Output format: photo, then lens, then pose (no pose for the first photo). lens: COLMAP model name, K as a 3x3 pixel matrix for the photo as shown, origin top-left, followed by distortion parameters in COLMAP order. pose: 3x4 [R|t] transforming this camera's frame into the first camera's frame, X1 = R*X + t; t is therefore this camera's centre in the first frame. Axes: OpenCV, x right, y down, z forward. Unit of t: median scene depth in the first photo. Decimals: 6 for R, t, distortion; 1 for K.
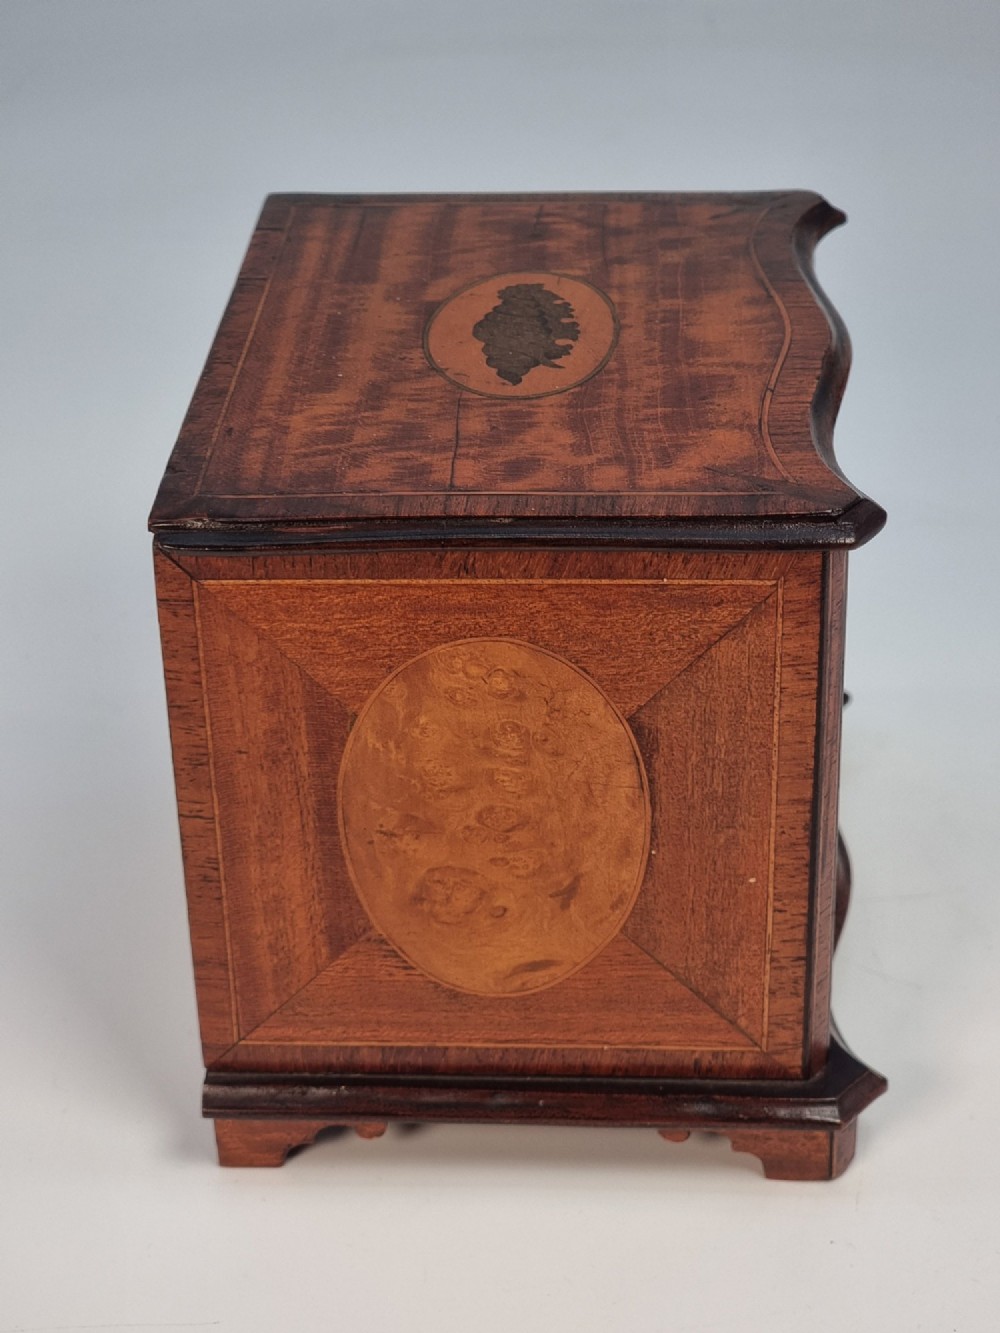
lens RADIAL K [[2723.3, 0, 491.0], [0, 2723.3, 665.4], [0, 0, 1]] dist [-1.202979, 25.422794]
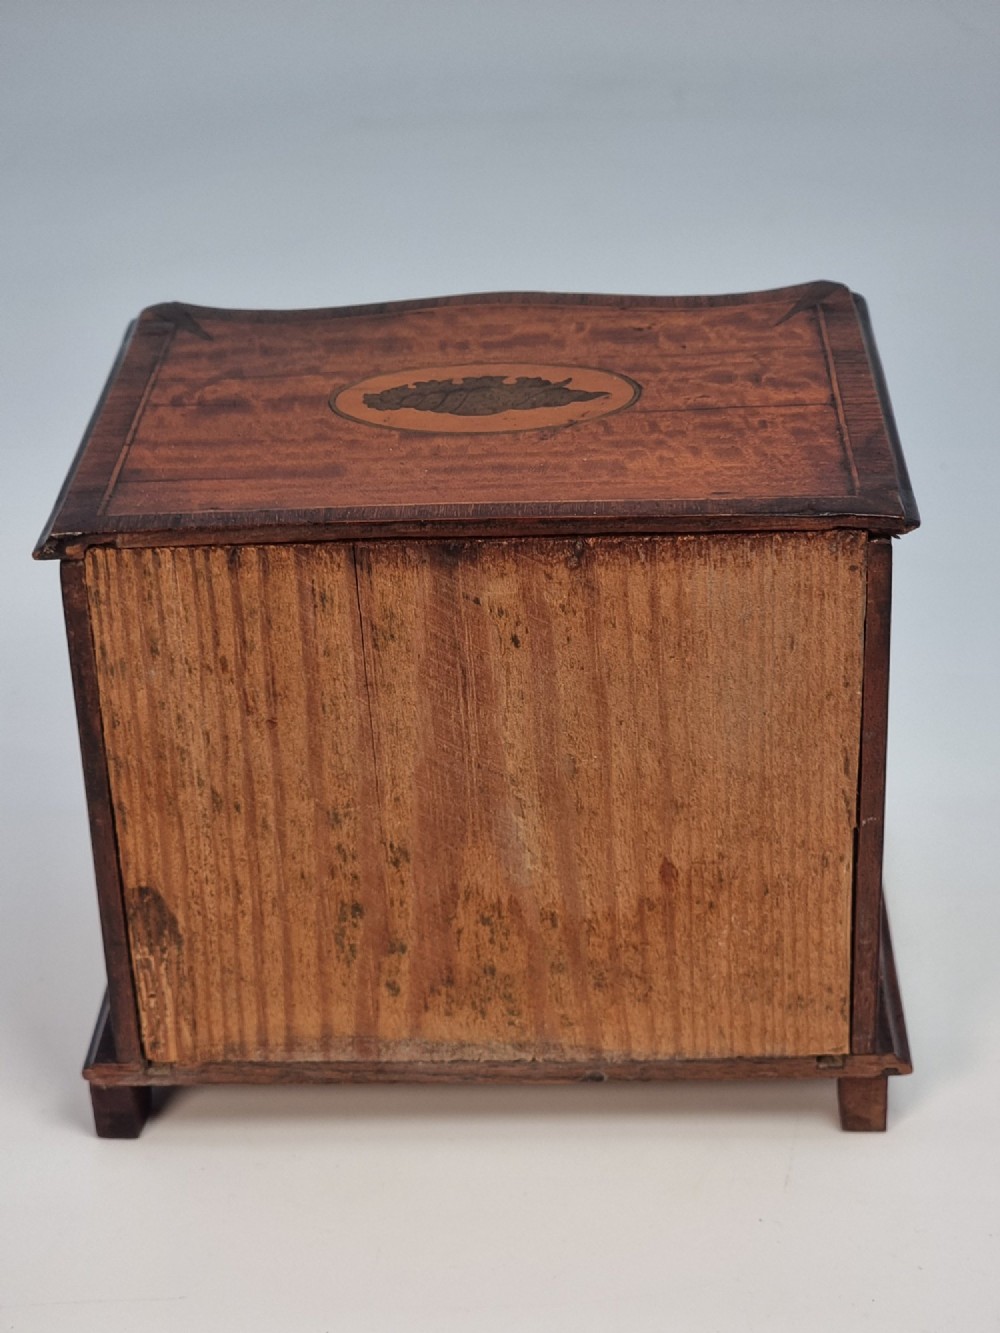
lens RADIAL K [[2723.3, 0, 491.0], [0, 2723.3, 665.4], [0, 0, 1]] dist [-1.202979, 25.422794]
pose [[-0.029781, -0.437436, 0.898756, -1.026964], [0.535206, 0.752422, 0.383948, -0.469326], [-0.844196, 0.492454, 0.211710, 0.867682]]
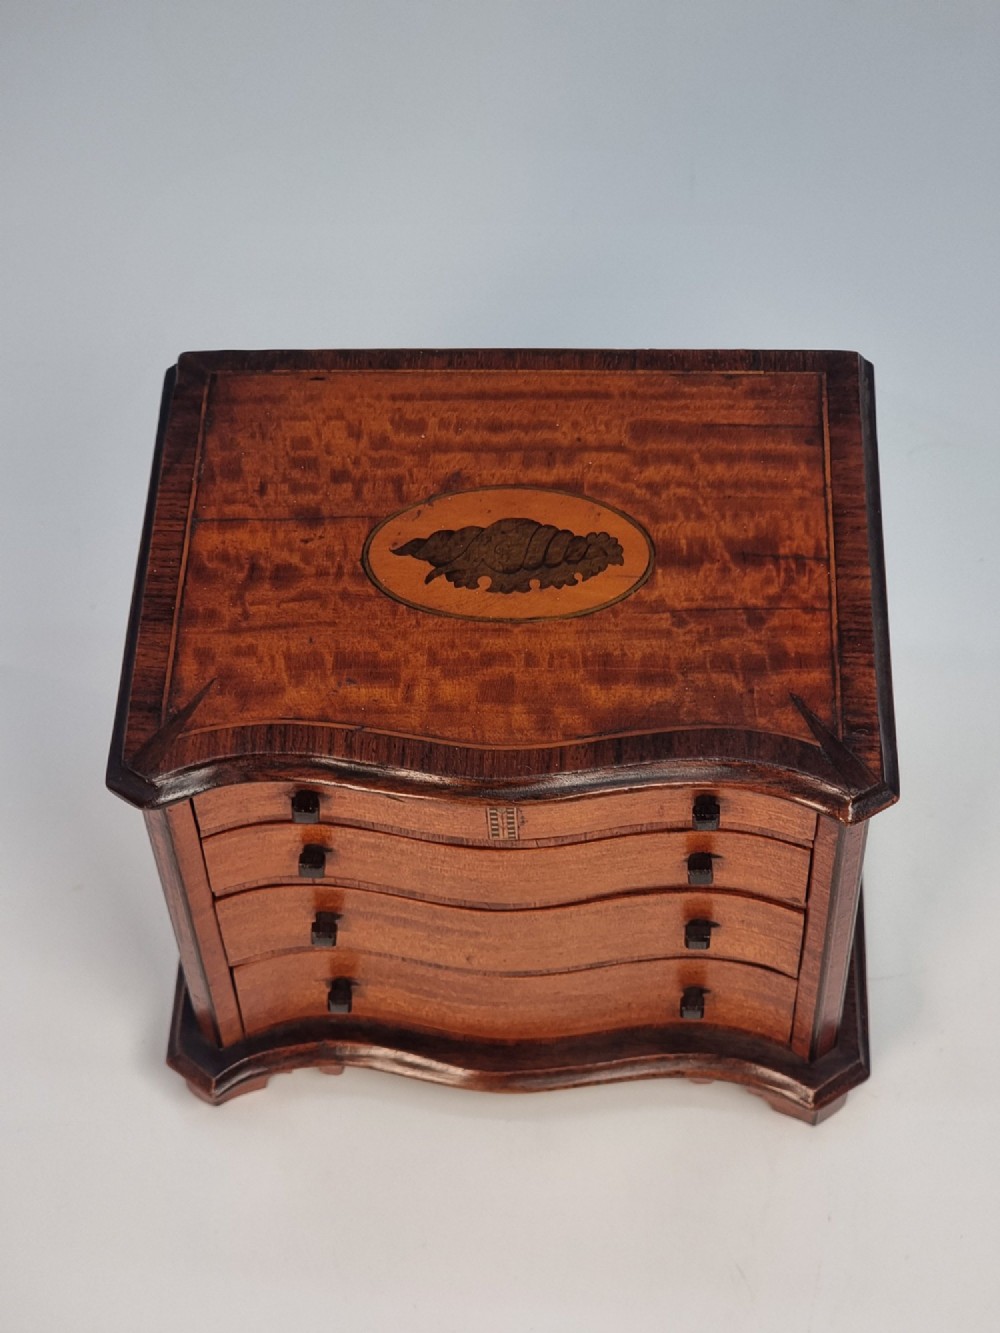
lens RADIAL K [[2723.3, 0, 491.0], [0, 2723.3, 665.4], [0, 0, 1]] dist [-1.202979, 25.422794]
pose [[0.027425, 0.830383, -0.556518, 0.713034], [-0.472299, 0.501432, 0.724914, -0.961550], [0.881012, 0.242962, 0.405941, 0.572794]]
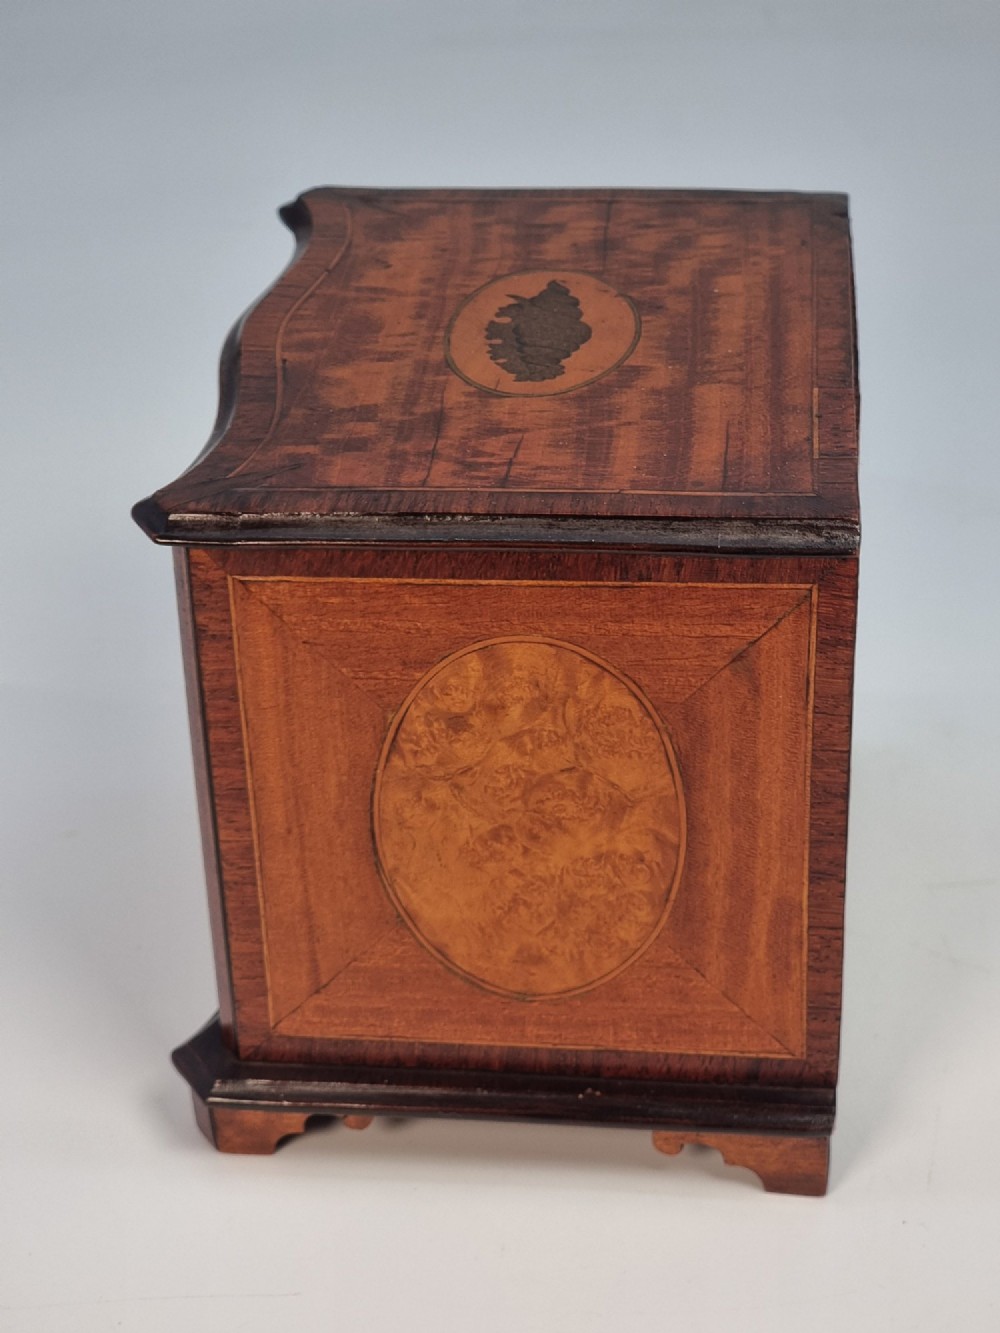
lens RADIAL K [[2625.3, 0, 497.6], [0, 2625.3, 625.5], [0, 0, 1]] dist [-1.202481, 21.942197]
pose [[-0.996356, 0.041163, 0.074702, -0.041468], [0.085245, 0.509965, 0.855961, -0.945143], [-0.002861, 0.859209, -0.511616, 1.670553]]
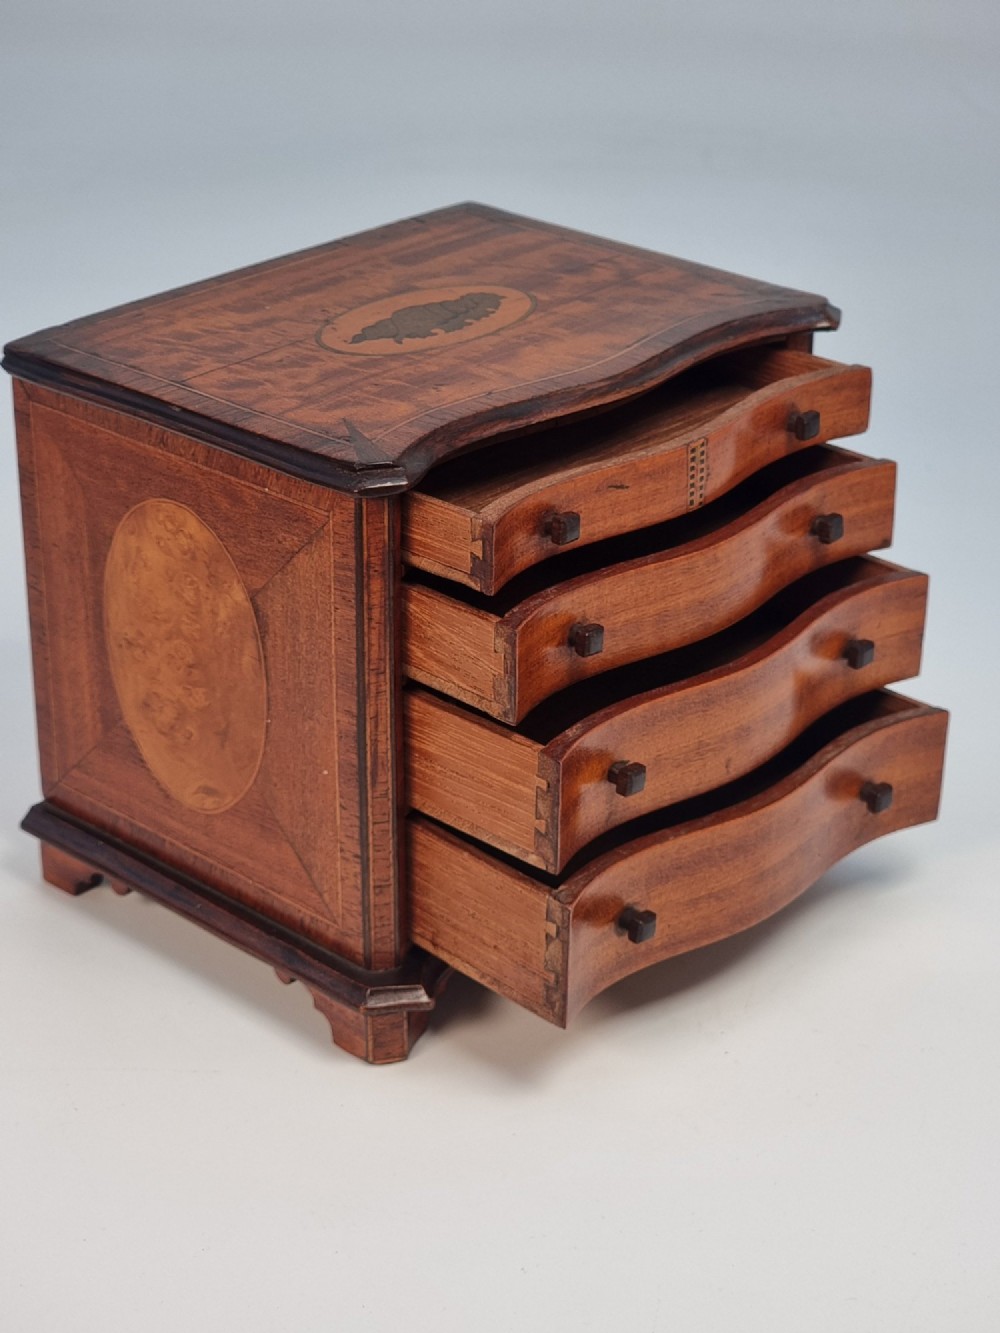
lens RADIAL K [[2723.3, 0, 491.0], [0, 2723.3, 665.4], [0, 0, 1]] dist [-1.202979, 25.422794]
pose [[0.773943, 0.308398, -0.553085, 0.792088], [-0.342630, 0.938448, 0.043826, -0.041775], [0.532557, 0.155585, 0.831971, 0.029668]]
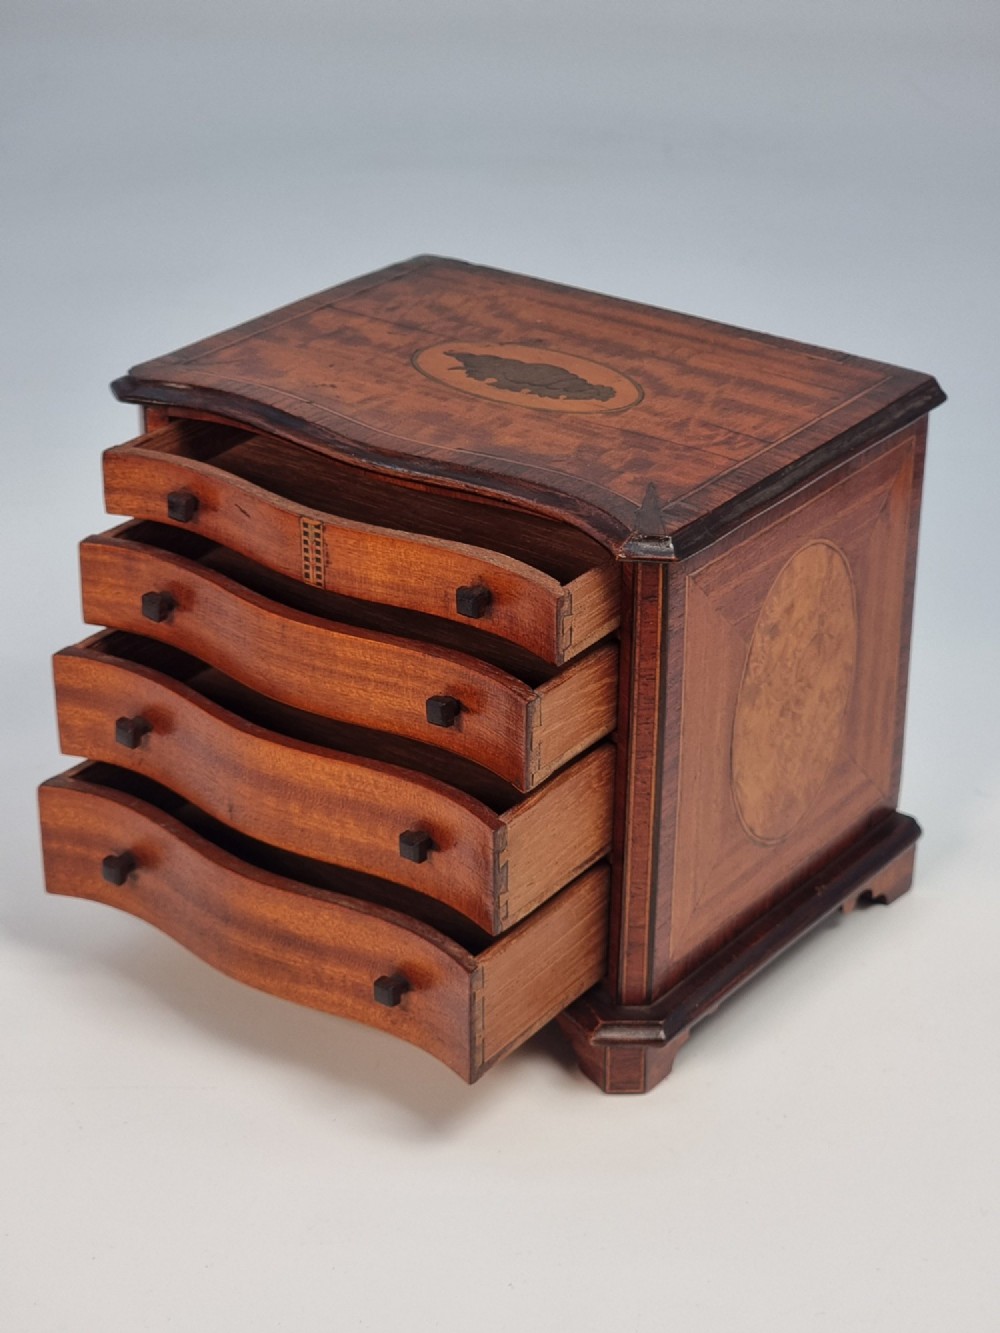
lens RADIAL K [[2723.3, 0, 491.0], [0, 2723.3, 665.4], [0, 0, 1]] dist [-1.202979, 25.422794]
pose [[-0.545780, 0.406120, -0.732933, 1.042870], [-0.409778, 0.633603, 0.656223, -0.895756], [0.730894, 0.658493, -0.179389, 1.365272]]
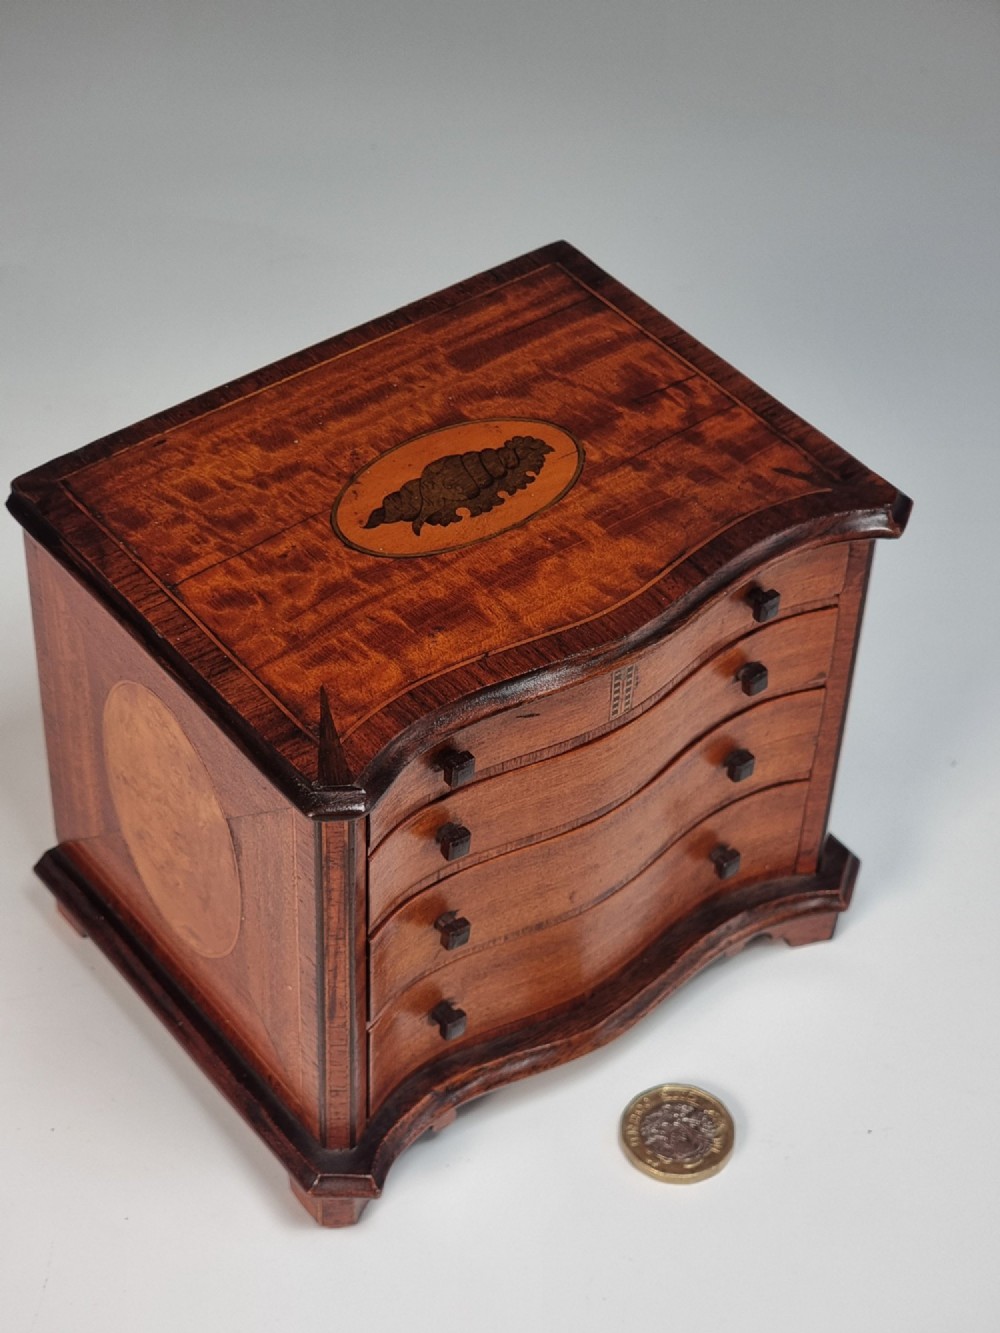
lens RADIAL K [[2723.3, 0, 491.0], [0, 2723.3, 665.4], [0, 0, 1]] dist [-1.202979, 25.422794]
pose [[0.661465, 0.557162, -0.502030, 0.666883], [-0.423355, 0.829940, 0.363279, -0.504334], [0.619060, -0.027759, 0.784853, 0.117000]]
